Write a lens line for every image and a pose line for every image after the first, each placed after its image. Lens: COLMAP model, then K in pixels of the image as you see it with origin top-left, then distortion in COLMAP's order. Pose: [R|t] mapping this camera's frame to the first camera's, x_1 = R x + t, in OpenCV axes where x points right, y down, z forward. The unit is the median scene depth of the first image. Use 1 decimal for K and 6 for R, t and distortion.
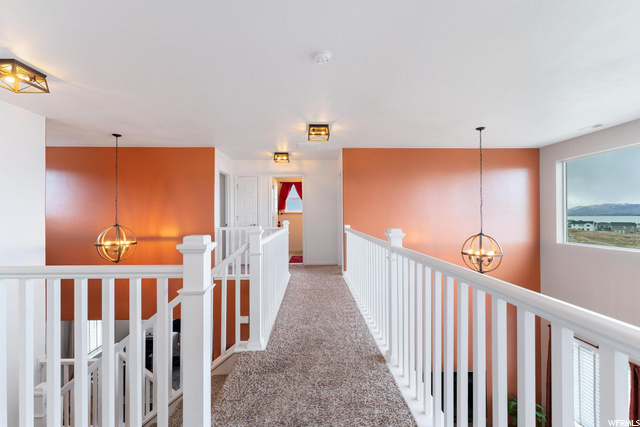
lens RADIAL K [[273.1, 0, 320.0], [0, 273.1, 213.5], [0, 0, 1]] dist [-0.001467, -0.000435]
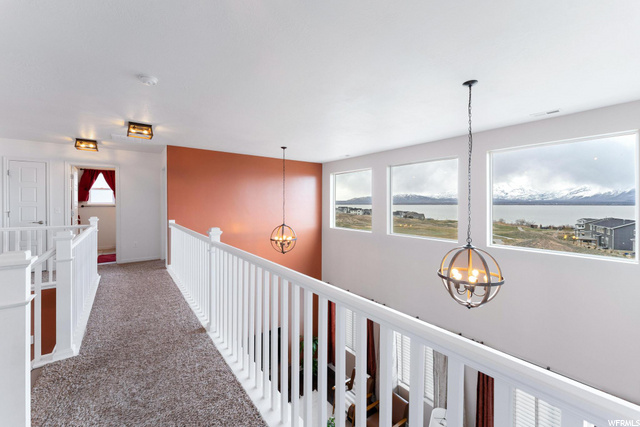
lens RADIAL K [[257.0, 0, 316.4], [0, 257.0, 205.0], [0, 0, 1]] dist [0.001097, 0.000120]
pose [[0.817150, 0.002980, 0.576418, -0.019818], [-0.009180, 0.999927, 0.007844, -0.037654], [-0.576352, -0.011701, 0.817118, -0.156714]]
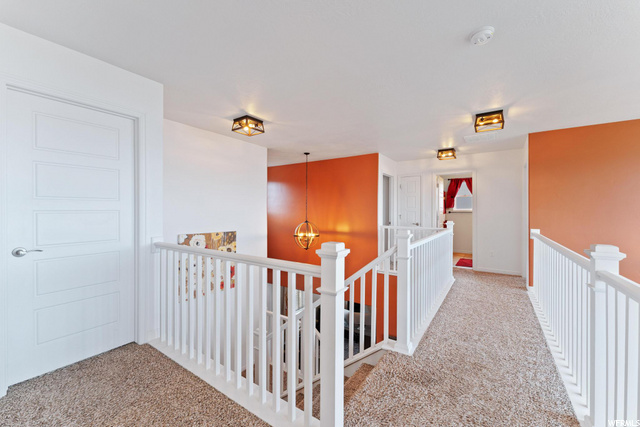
lens RADIAL K [[256.3, 0, 319.3], [0, 256.3, 211.5], [0, 0, 1]] dist [0.000928, -0.000039]
pose [[0.808788, 0.008654, -0.588036, 0.040912], [-0.004420, 0.999953, 0.008638, -0.017784], [0.588083, -0.004387, 0.808789, 0.031280]]
